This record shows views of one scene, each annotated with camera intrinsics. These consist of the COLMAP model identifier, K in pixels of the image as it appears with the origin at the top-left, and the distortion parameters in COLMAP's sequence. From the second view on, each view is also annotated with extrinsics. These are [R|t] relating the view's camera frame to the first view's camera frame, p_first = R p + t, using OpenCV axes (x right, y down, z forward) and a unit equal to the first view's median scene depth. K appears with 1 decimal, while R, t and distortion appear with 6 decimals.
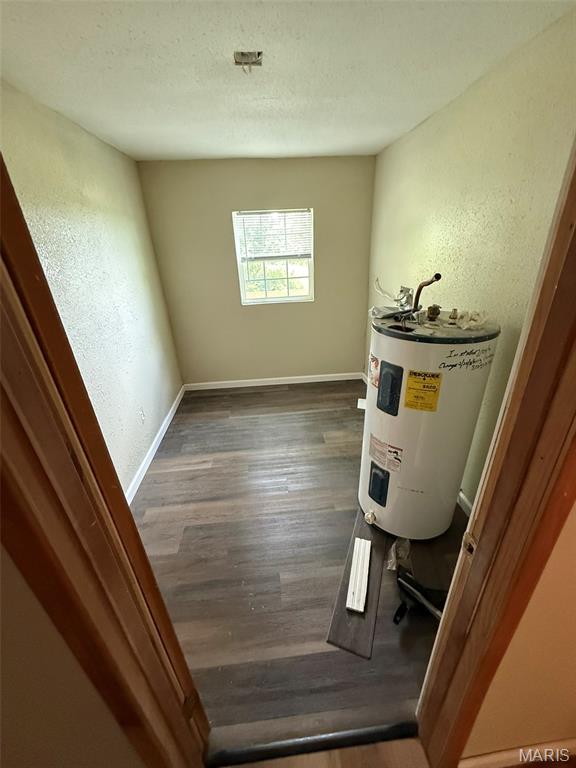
lens RADIAL K [[306.5, 0, 288.0], [0, 306.5, 384.0], [0, 0, 1]] dist [-0.002117, -0.000241]
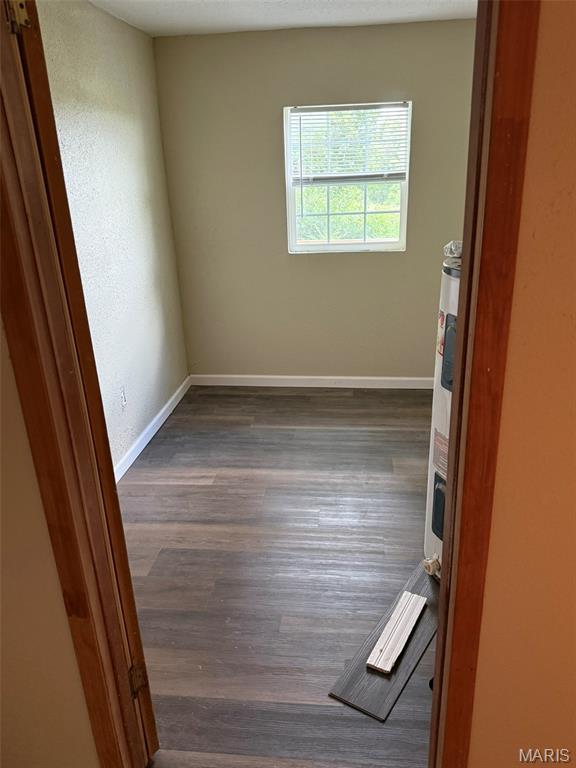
lens RADIAL K [[582.2, 0, 288.6], [0, 582.2, 395.6], [0, 0, 1]] dist [0.168294, -0.306650]
pose [[0.979779, 0.082409, -0.182325, 0.124365], [-0.093355, 0.994259, -0.052278, 0.126667], [0.176970, 0.068242, 0.981848, -0.223942]]
